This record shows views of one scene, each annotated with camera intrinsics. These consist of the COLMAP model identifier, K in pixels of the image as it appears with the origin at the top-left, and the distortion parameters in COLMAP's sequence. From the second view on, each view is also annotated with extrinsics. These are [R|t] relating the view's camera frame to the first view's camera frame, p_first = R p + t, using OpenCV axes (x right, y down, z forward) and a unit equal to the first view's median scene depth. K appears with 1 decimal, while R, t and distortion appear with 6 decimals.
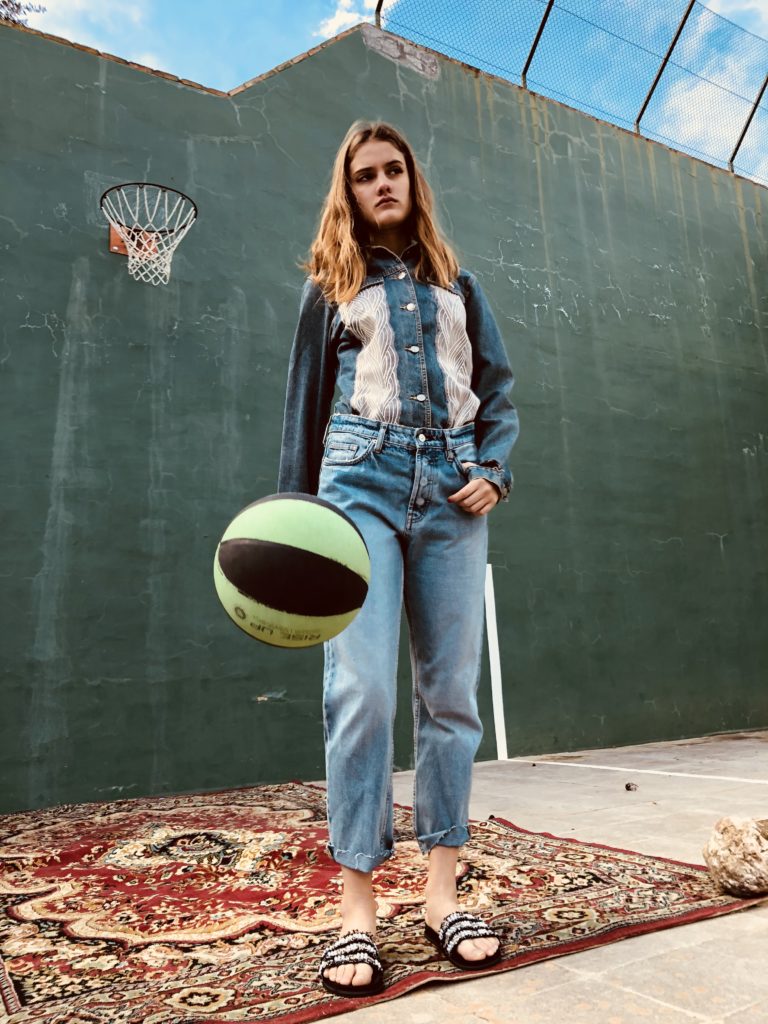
lens RADIAL K [[841.5, 0, 384.0], [0, 841.5, 512.0], [0, 0, 1]] dist [-0.009257, -0.013201]
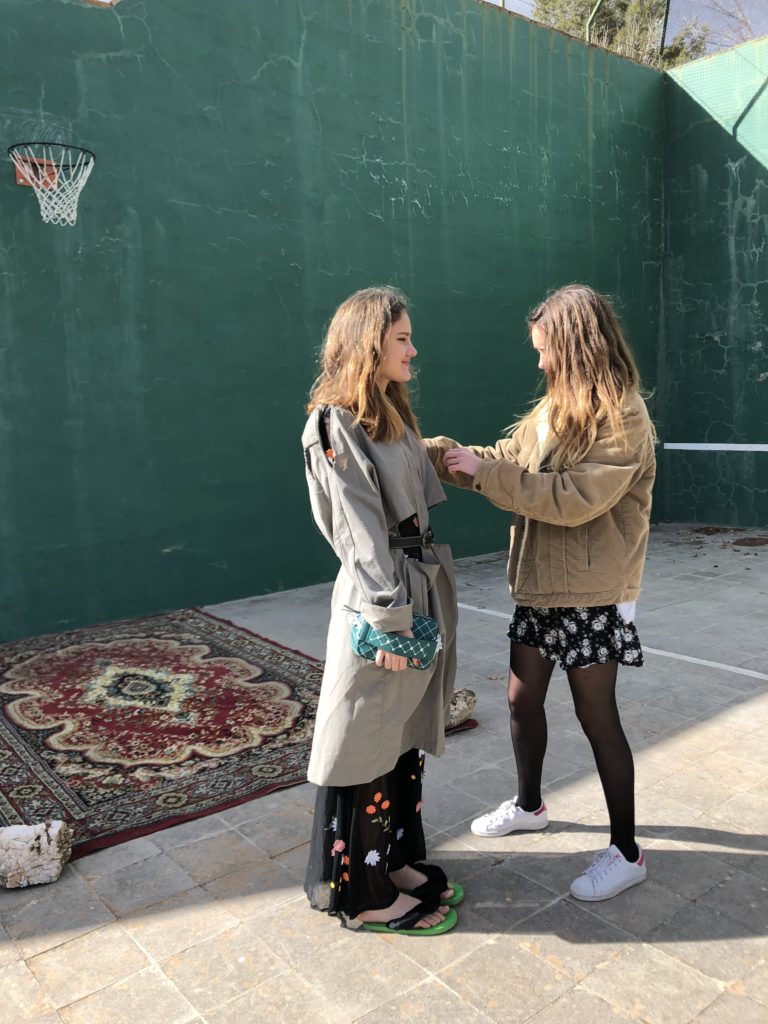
lens RADIAL K [[854.1, 0, 384.0], [0, 854.1, 512.0], [0, 0, 1]] dist [-0.082794, 0.121202]
pose [[0.989891, -0.001505, 0.141824, 0.005526], [-0.042825, 0.950101, 0.308990, -0.255791], [-0.135212, -0.311940, 0.940431, -0.280292]]
